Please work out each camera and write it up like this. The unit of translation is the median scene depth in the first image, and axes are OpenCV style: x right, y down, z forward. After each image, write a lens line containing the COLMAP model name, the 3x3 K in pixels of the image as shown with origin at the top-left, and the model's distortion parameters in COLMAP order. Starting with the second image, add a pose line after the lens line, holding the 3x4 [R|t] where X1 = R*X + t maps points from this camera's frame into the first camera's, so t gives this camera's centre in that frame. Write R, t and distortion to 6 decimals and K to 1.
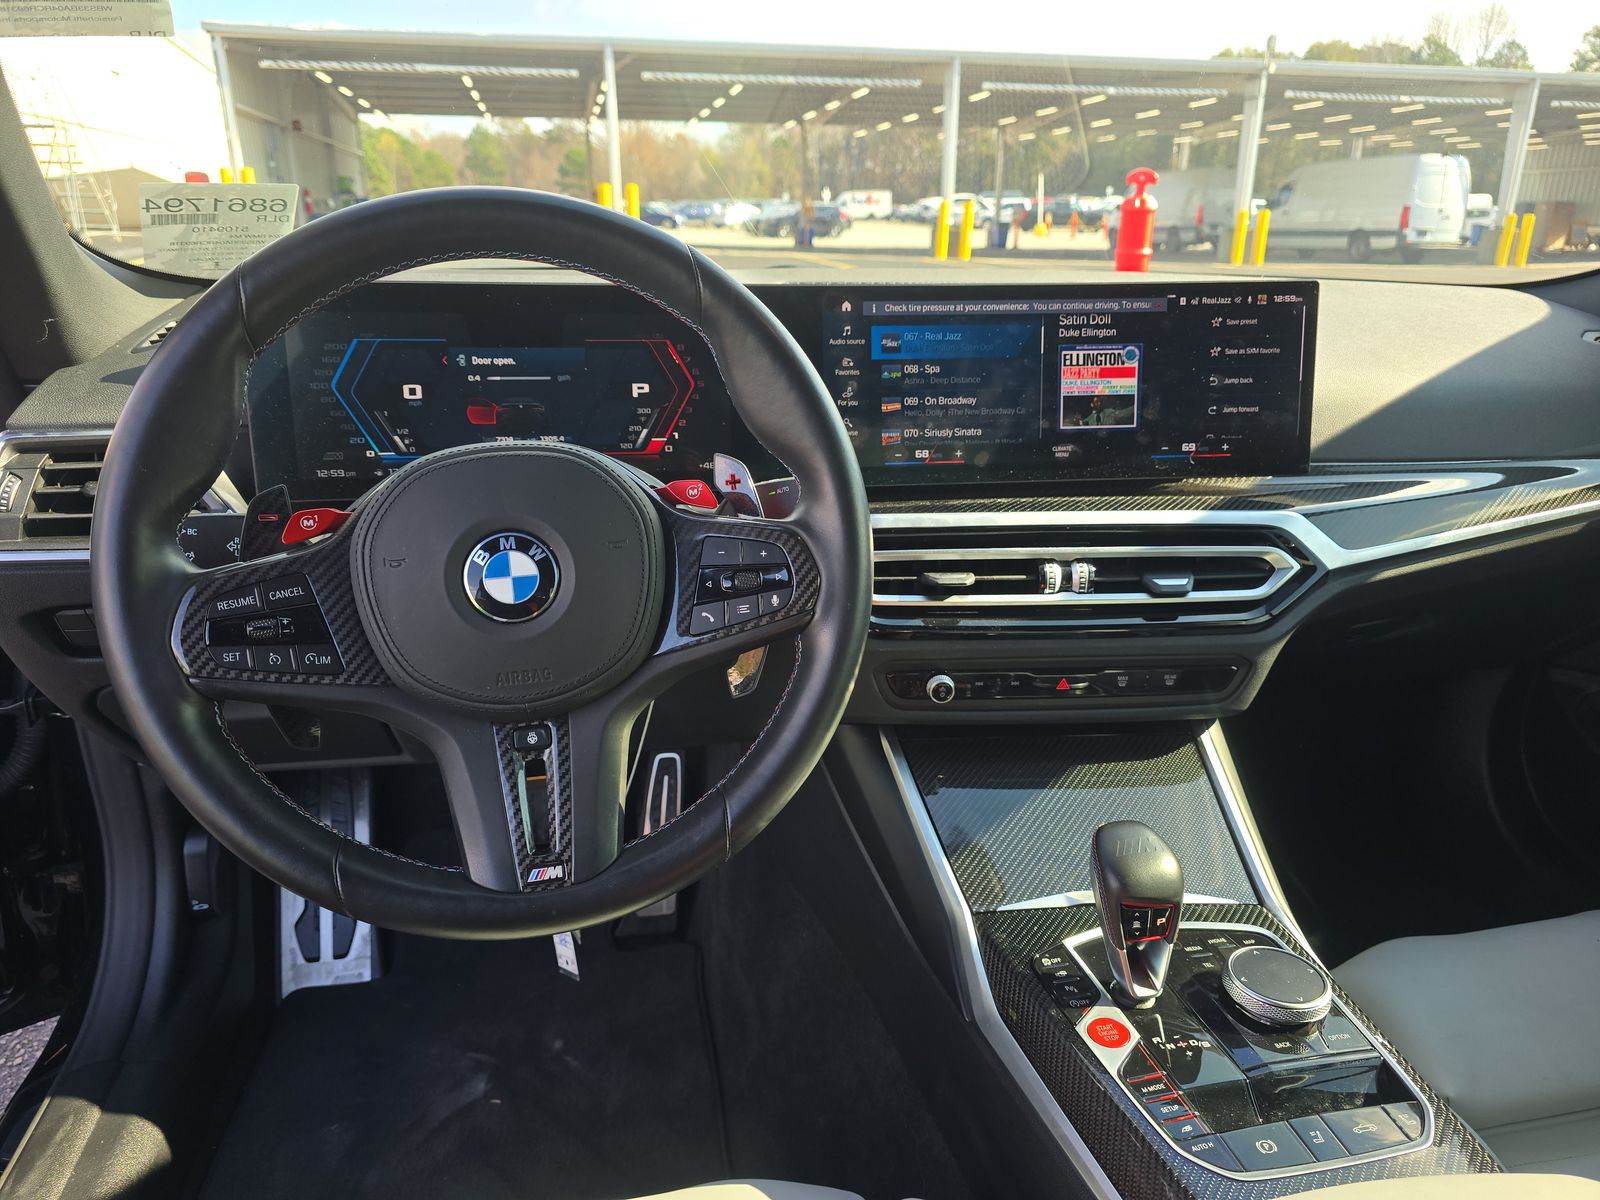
lens RADIAL K [[1090.5, 0, 806.0], [0, 1090.5, 617.5], [0, 0, 1]] dist [0.047654, -0.045829]
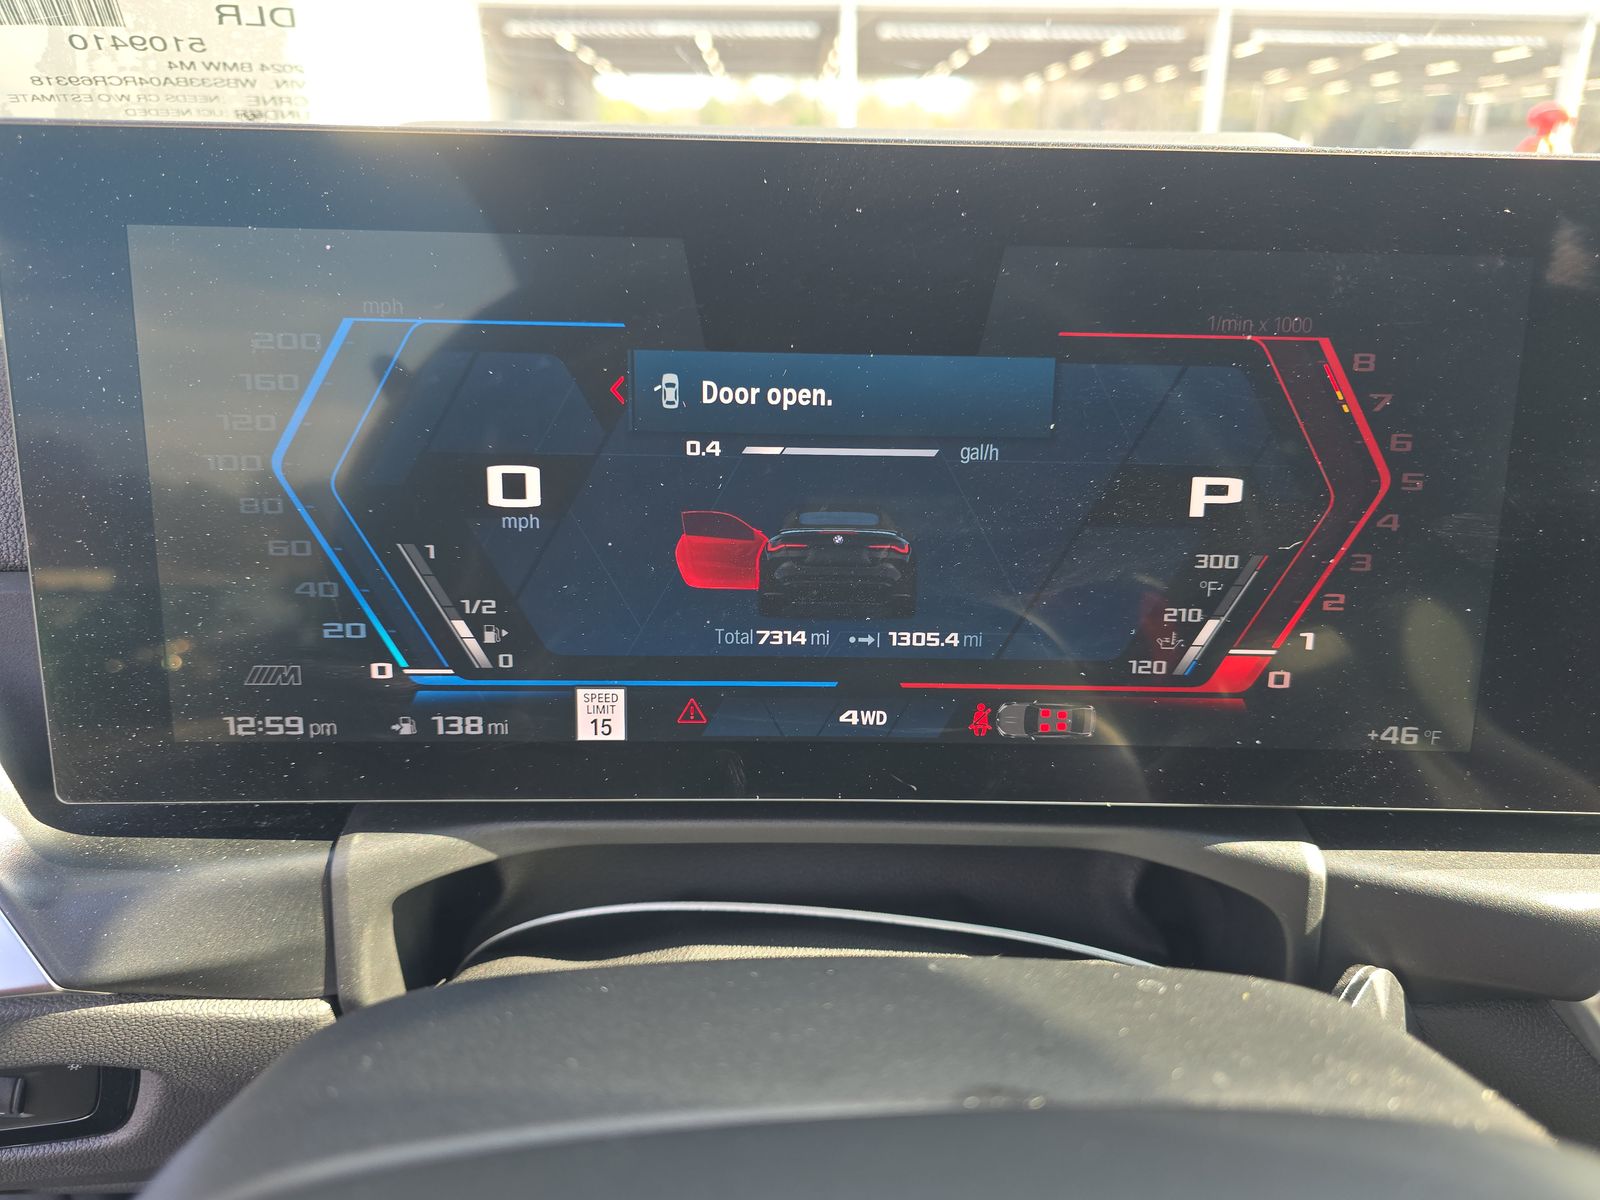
lens RADIAL K [[1103.0, 0, 800.0], [0, 1103.0, 600.0], [0, 0, 1]] dist [-0.001654, -0.004067]
pose [[0.981688, 0.069800, -0.177247, -0.208333], [-0.067957, 0.997553, 0.016459, -0.175075], [0.177962, -0.004113, 0.984029, 0.668269]]
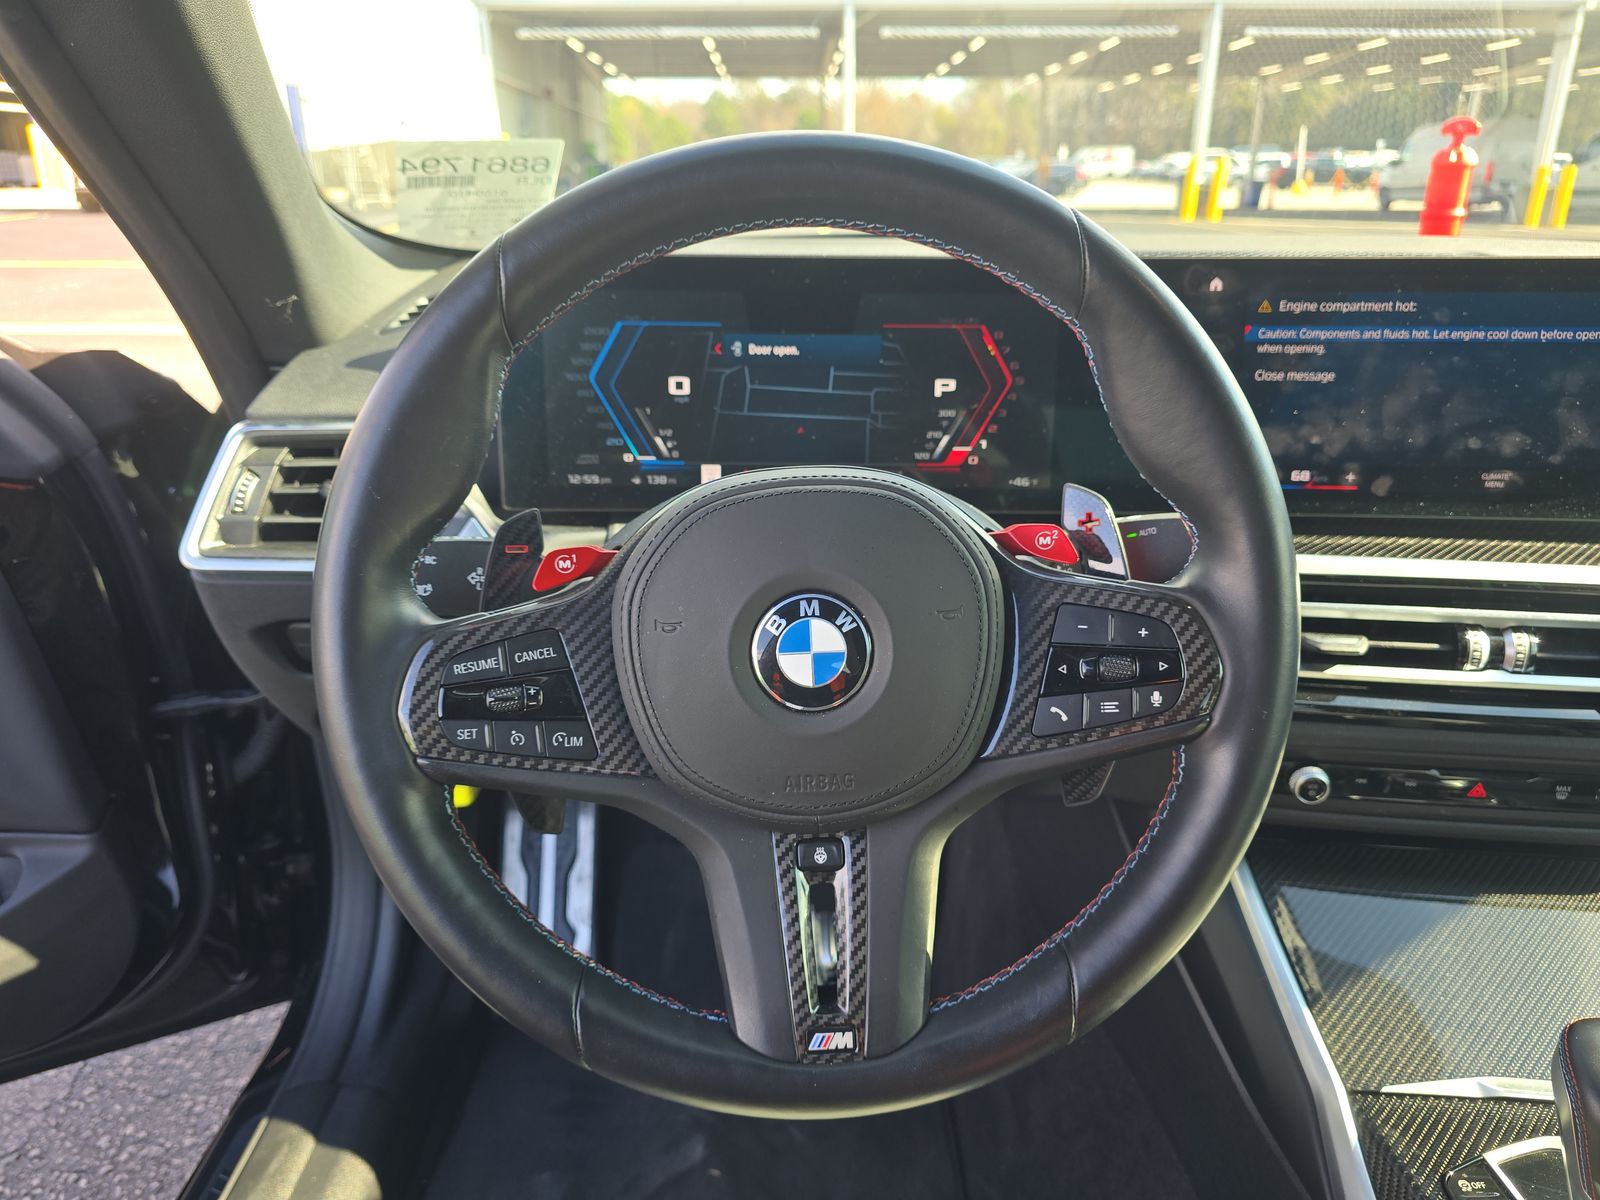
lens RADIAL K [[1090.5, 0, 806.0], [0, 1090.5, 617.5], [0, 0, 1]] dist [0.047654, -0.045829]
pose [[0.981811, 0.063730, -0.178843, -0.095813], [-0.058314, 0.997671, 0.035383, -0.060097], [0.180681, -0.024311, 0.983241, 0.176724]]
